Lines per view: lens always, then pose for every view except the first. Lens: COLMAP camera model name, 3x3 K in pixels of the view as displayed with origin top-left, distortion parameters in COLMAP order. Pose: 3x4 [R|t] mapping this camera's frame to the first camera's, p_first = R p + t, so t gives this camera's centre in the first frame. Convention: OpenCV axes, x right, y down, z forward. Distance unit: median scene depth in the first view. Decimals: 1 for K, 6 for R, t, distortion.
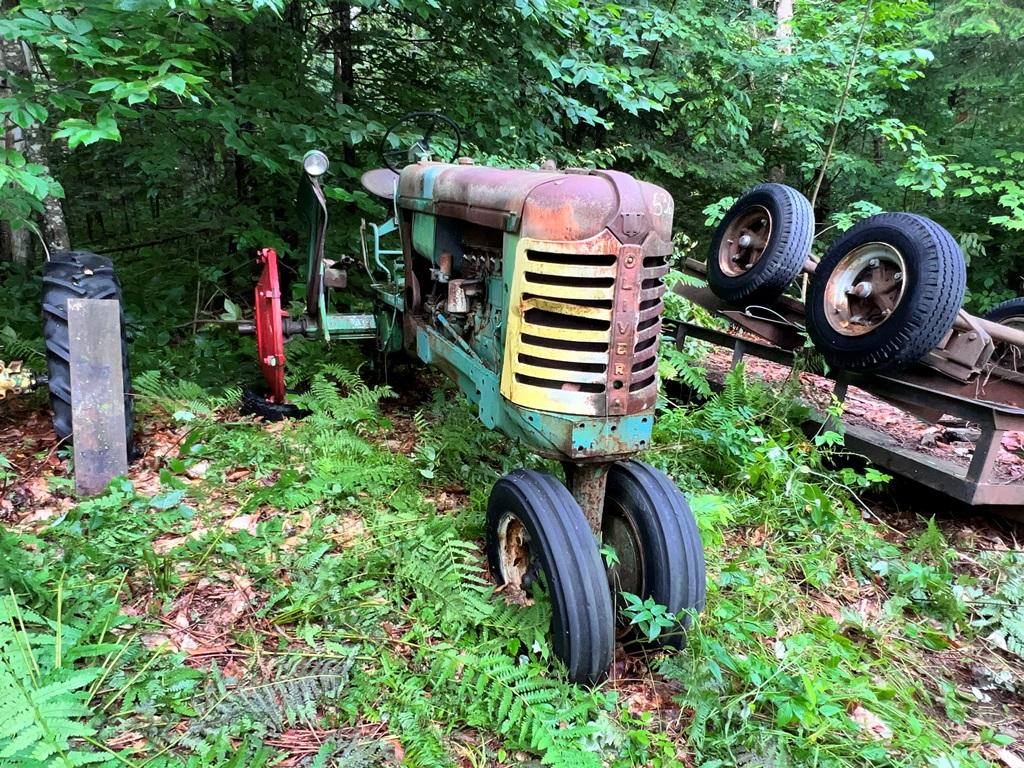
lens RADIAL K [[687.7, 0, 506.5], [0, 687.7, 382.2], [0, 0, 1]] dist [0.000151, -0.001590]
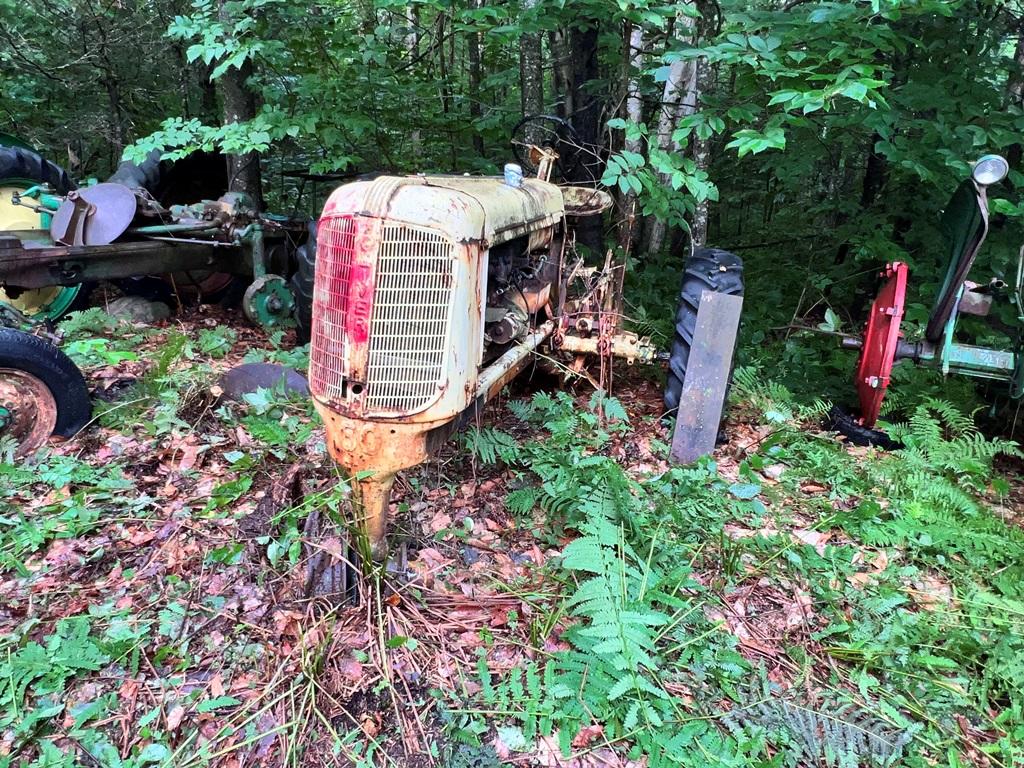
lens RADIAL K [[693.1, 0, 510.7], [0, 693.1, 388.9], [0, 0, 1]] dist [-0.000918, -0.000933]
pose [[0.682770, 0.218855, -0.697085, -0.028570], [-0.220014, 0.971384, 0.089477, 0.003362], [0.696720, 0.092276, 0.711383, -0.013778]]
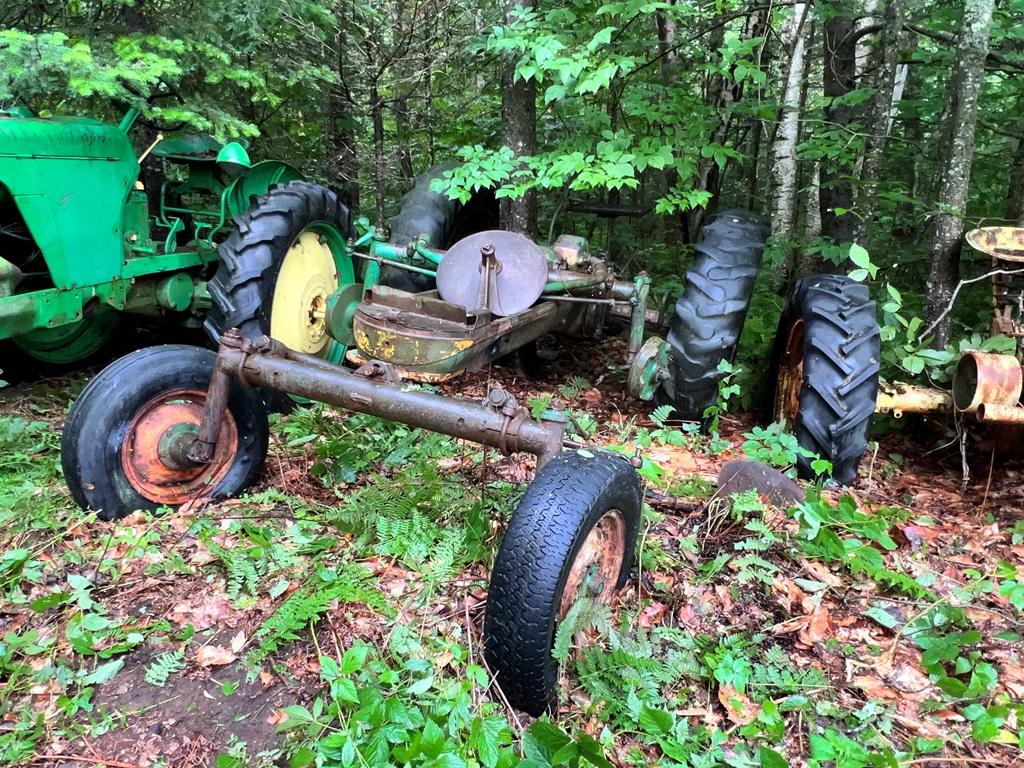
lens RADIAL K [[687.7, 0, 506.5], [0, 687.7, 382.2], [0, 0, 1]] dist [0.000151, -0.001590]
pose [[0.708148, 0.187512, -0.680710, -0.928130], [-0.205799, 0.977045, 0.055048, 0.084565], [0.675406, 0.101108, 0.730482, -0.435275]]
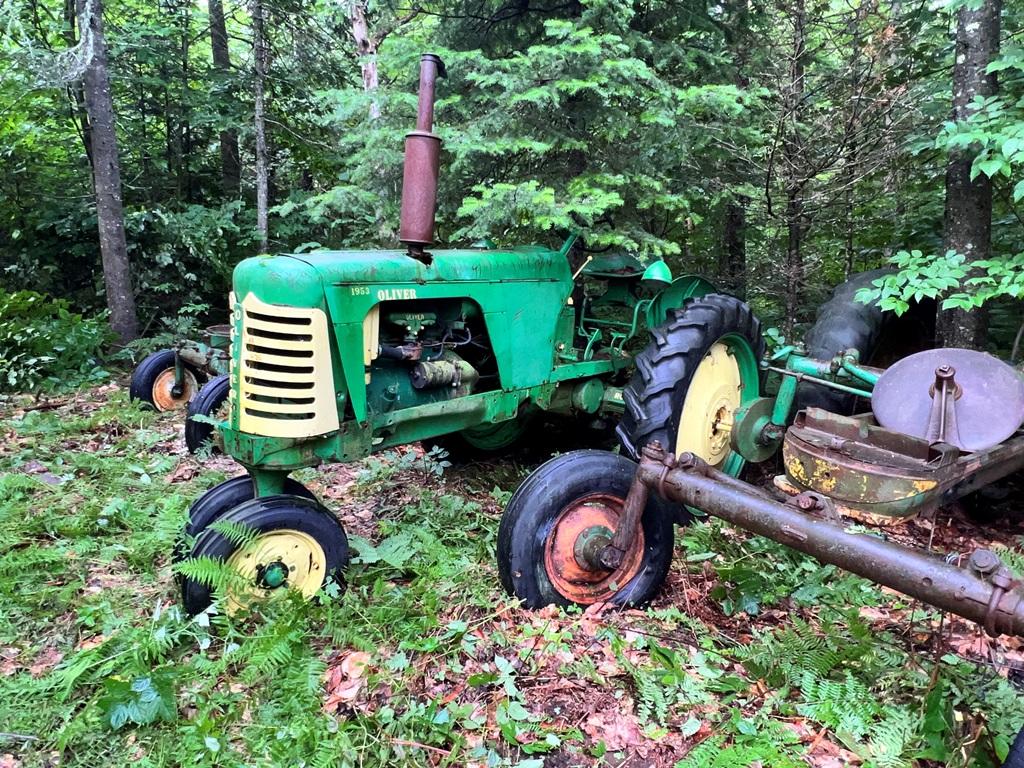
lens RADIAL K [[687.7, 0, 506.5], [0, 687.7, 382.2], [0, 0, 1]] dist [0.000151, -0.001590]
pose [[0.262763, 0.111658, -0.958378, -0.992813], [-0.264662, 0.963524, 0.039694, 0.079606], [0.927852, 0.243216, 0.282730, -0.493732]]
